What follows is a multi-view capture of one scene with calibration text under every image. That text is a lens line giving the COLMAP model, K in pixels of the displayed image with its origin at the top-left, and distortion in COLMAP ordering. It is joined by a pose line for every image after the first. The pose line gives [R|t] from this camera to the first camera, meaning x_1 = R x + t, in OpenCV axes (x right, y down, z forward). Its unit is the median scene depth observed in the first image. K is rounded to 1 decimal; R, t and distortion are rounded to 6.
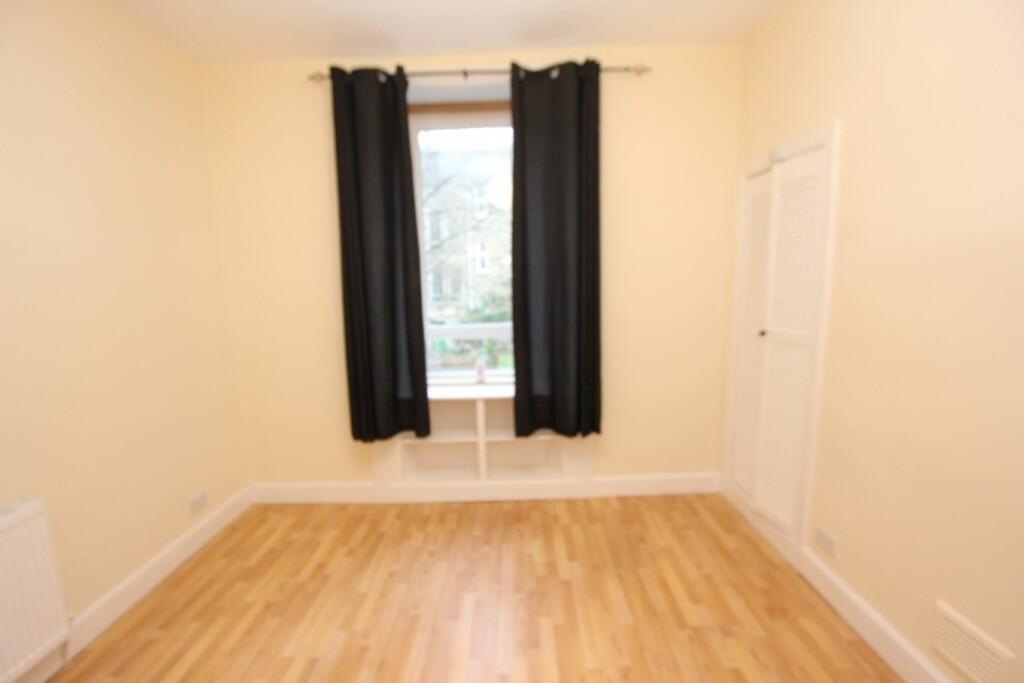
lens RADIAL K [[492.1, 0, 512.0], [0, 492.1, 341.5], [0, 0, 1]] dist [-0.025348, 0.000089]
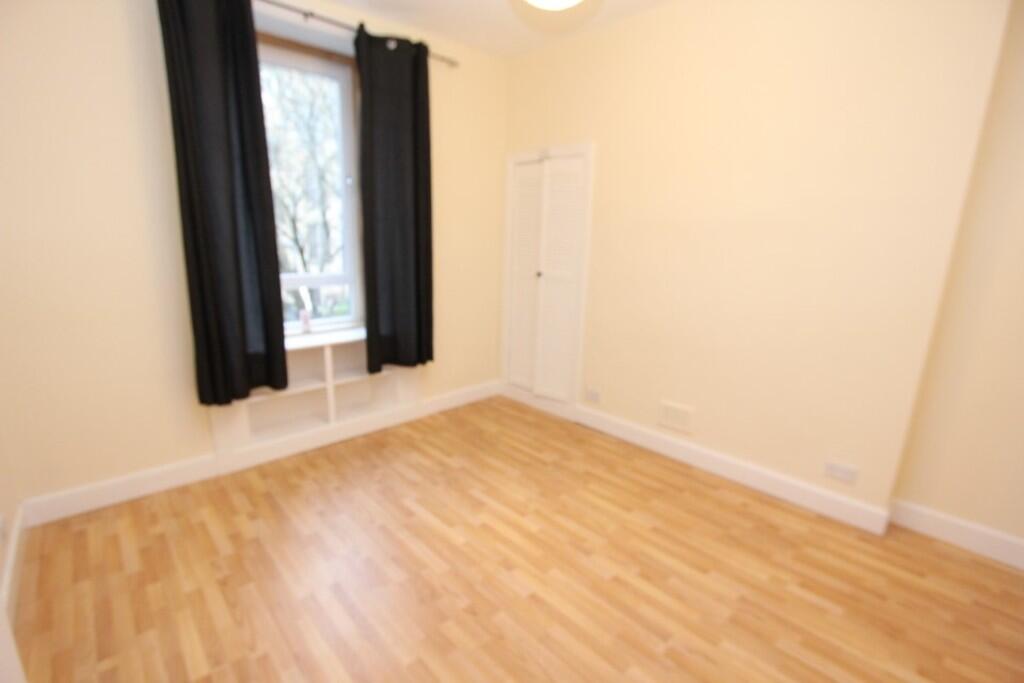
lens RADIAL K [[515.6, 0, 512.0], [0, 515.6, 341.5], [0, 0, 1]] dist [-0.001573, -0.000070]
pose [[0.696386, -0.105380, 0.709888, -0.617548], [0.052768, 0.994002, 0.095791, 0.027102], [-0.715725, -0.029248, 0.697770, -0.037453]]
